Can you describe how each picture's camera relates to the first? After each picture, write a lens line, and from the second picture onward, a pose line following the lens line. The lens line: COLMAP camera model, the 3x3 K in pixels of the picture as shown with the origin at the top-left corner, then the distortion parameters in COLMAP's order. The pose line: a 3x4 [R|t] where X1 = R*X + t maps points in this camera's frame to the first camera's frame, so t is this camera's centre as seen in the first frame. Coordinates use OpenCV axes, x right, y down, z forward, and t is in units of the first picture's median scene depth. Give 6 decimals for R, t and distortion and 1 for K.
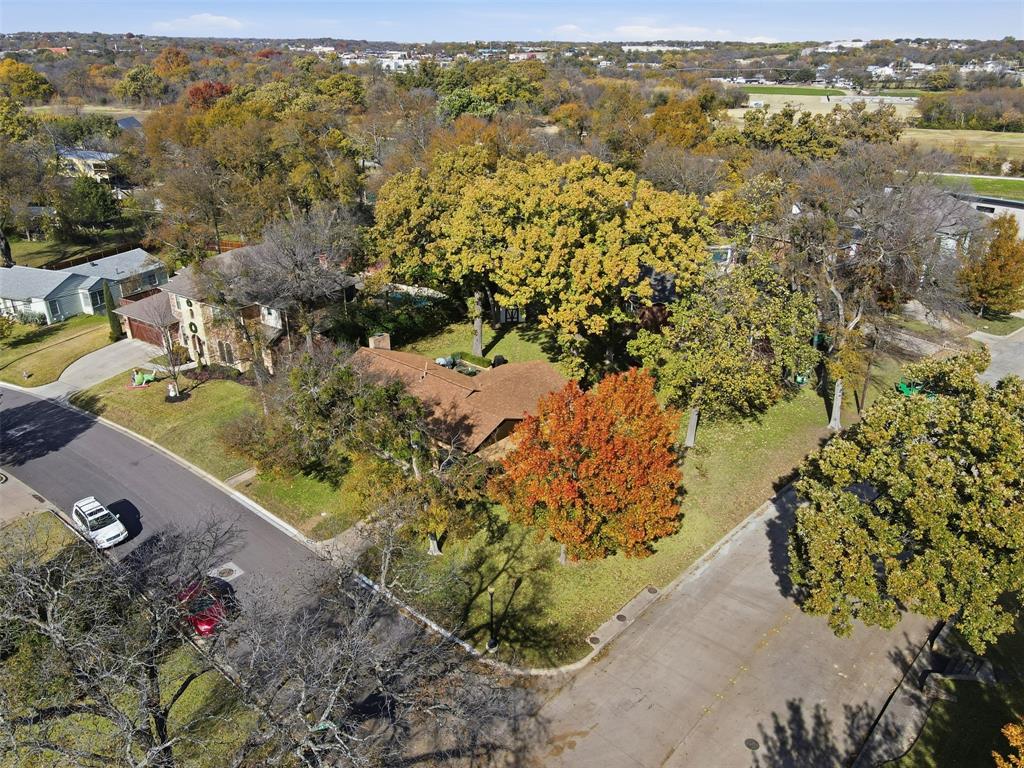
lens RADIAL K [[748.9, 0, 512.0], [0, 748.9, 384.0], [0, 0, 1]] dist [0.016350, -0.004280]
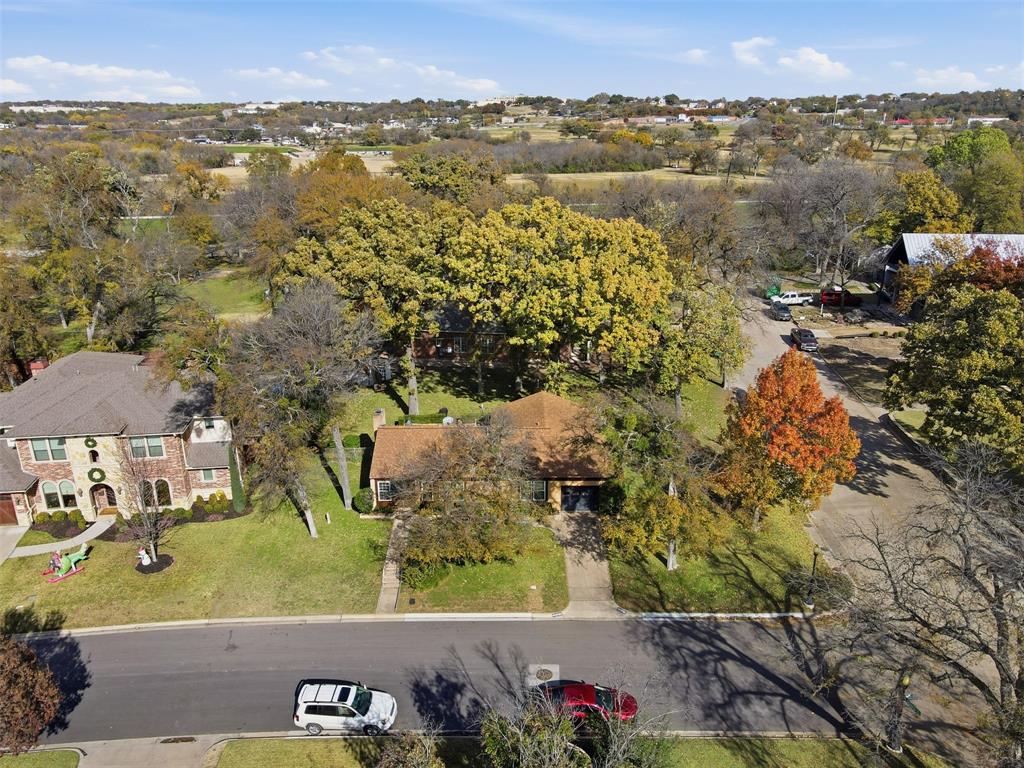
lens RADIAL K [[748.9, 0, 512.0], [0, 748.9, 384.0], [0, 0, 1]] dist [0.016350, -0.004280]
pose [[0.755813, -0.228674, 0.613559, -0.599413], [0.270992, 0.962262, 0.024814, -0.075344], [-0.596079, 0.147515, 0.789259, 0.189298]]
